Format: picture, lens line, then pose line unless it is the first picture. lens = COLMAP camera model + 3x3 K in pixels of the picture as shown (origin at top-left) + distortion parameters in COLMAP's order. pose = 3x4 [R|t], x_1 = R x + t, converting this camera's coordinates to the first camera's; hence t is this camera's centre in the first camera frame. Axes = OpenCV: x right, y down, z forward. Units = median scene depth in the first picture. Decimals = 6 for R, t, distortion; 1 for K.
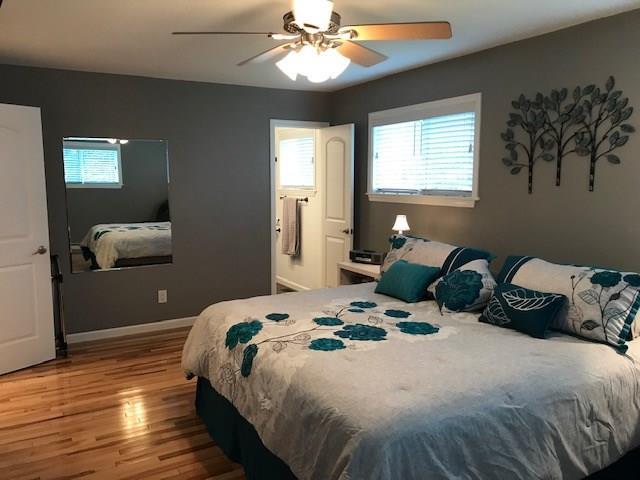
lens RADIAL K [[527.5, 0, 315.6], [0, 527.5, 238.0], [0, 0, 1]] dist [0.014026, -0.008763]
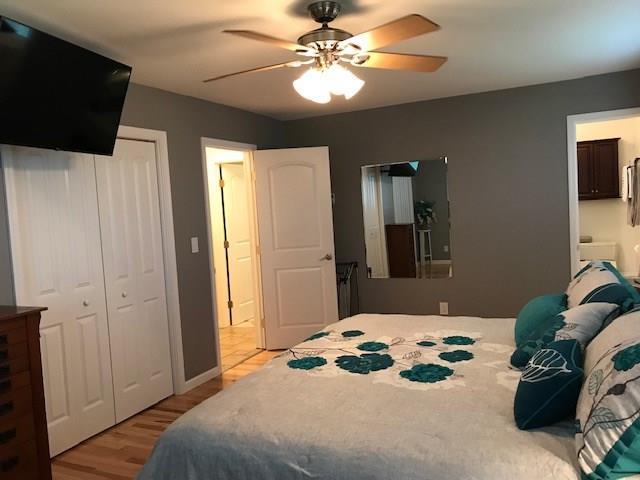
lens RADIAL K [[527.5, 0, 316.4], [0, 527.5, 240.2], [0, 0, 1]] dist [0.014026, -0.008763]
pose [[0.574482, 0.023626, -0.818176, 0.780841], [-0.036254, 0.999337, 0.003401, -0.032890], [0.817714, 0.027708, 0.574957, 0.396121]]
